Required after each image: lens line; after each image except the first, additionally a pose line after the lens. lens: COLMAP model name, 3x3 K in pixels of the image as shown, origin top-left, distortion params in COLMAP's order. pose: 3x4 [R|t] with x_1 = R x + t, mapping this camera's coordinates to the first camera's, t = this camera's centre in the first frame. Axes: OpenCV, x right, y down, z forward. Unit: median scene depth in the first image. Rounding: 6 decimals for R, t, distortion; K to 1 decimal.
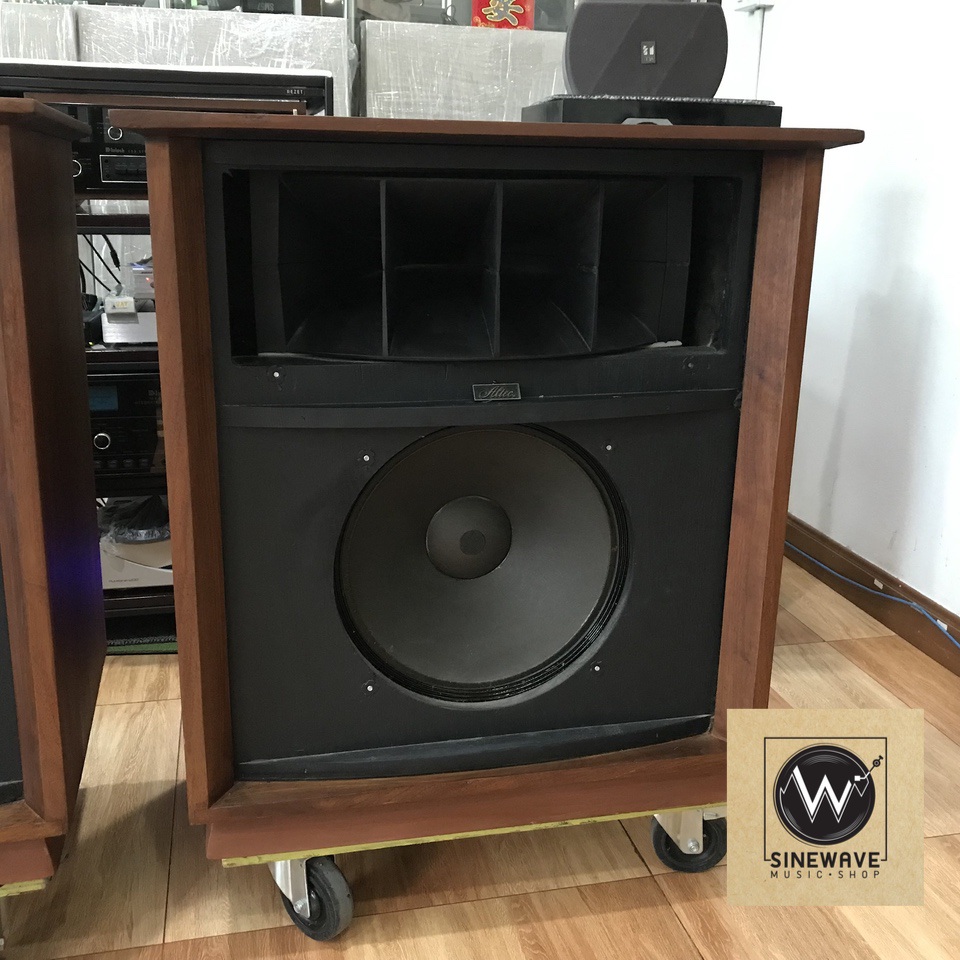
lens RADIAL K [[1057.3, 0, 473.9], [0, 1057.3, 477.1], [0, 0, 1]] dist [0.025341, 0.000000]
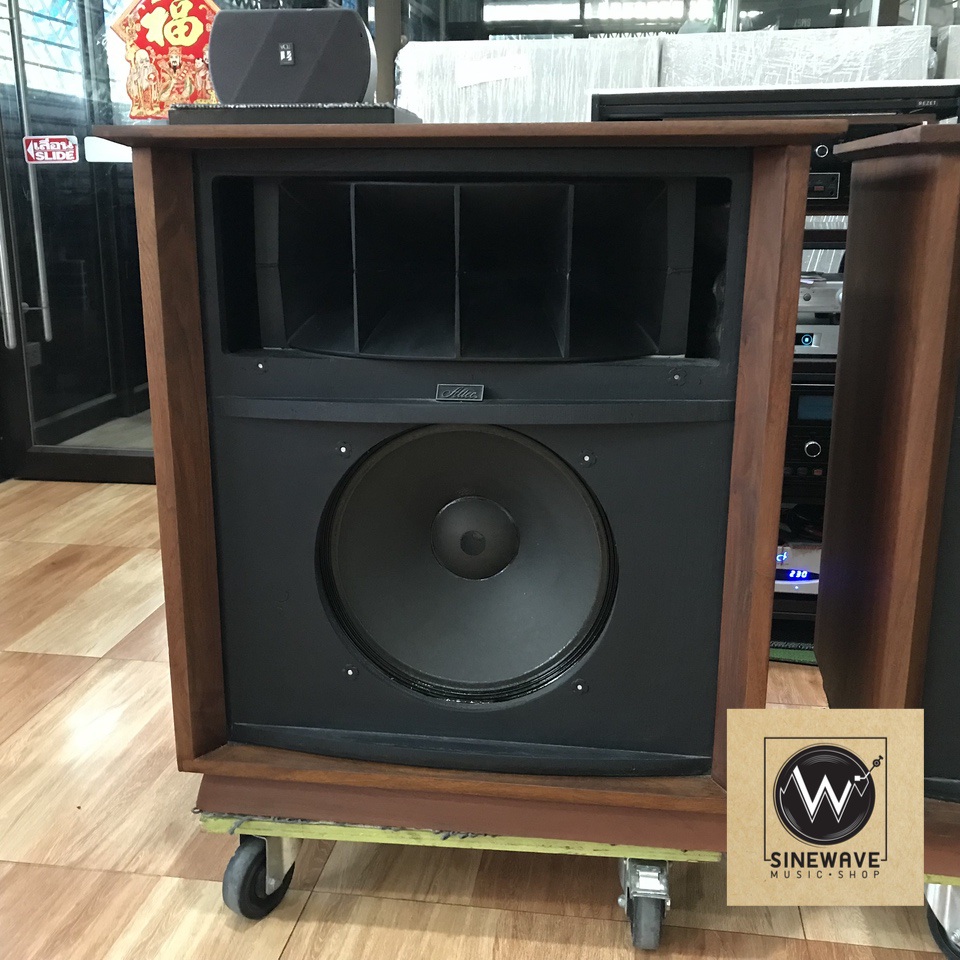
lens RADIAL K [[1057.3, 0, 480.1], [0, 1057.3, 478.3], [0, 0, 1]] dist [0.025341, 0.000000]
pose [[0.929820, 0.073721, -0.360555, -0.240557], [-0.078827, 0.996888, 0.000546, 0.019621], [0.359473, 0.027914, 0.932738, -0.077499]]
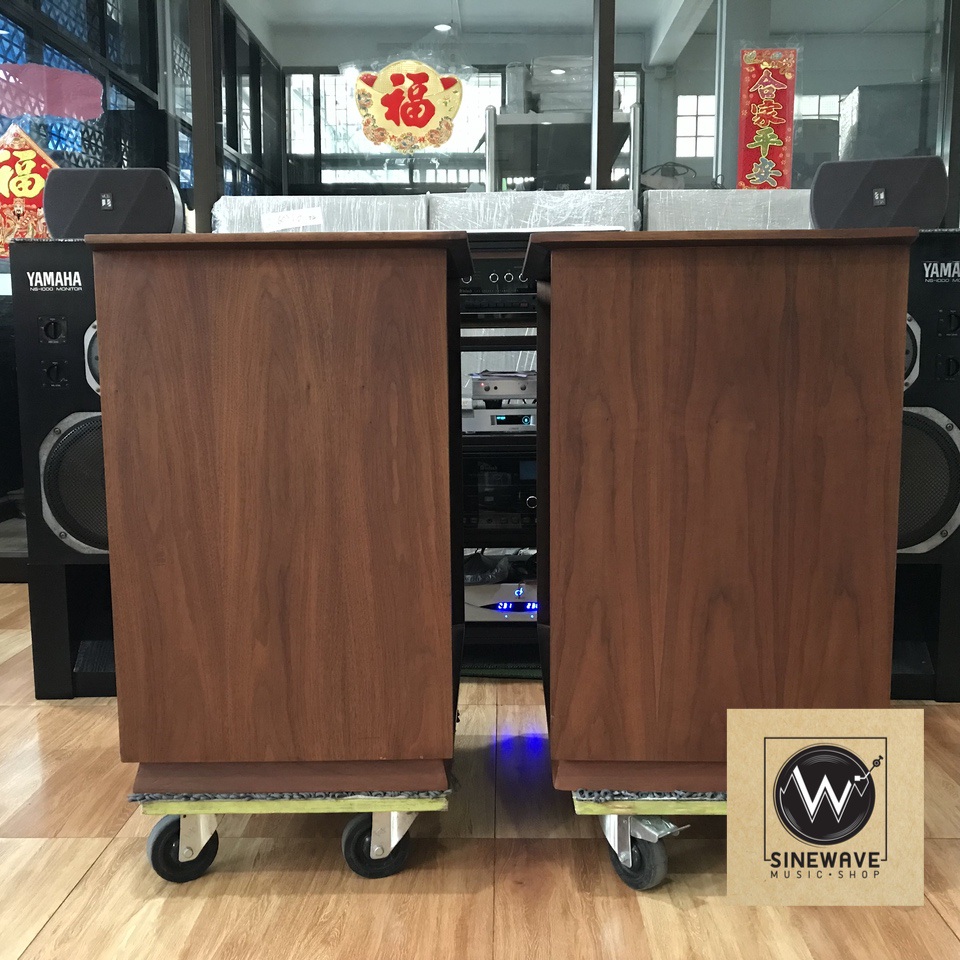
lens RADIAL K [[1057.3, 0, 475.3], [0, 1057.3, 476.6], [0, 0, 1]] dist [0.025341, 0.000000]
pose [[0.968977, 0.002742, -0.247134, 0.018507], [-0.039612, 0.988735, -0.144342, 0.173521], [0.243954, 0.149654, 0.958170, -0.369284]]
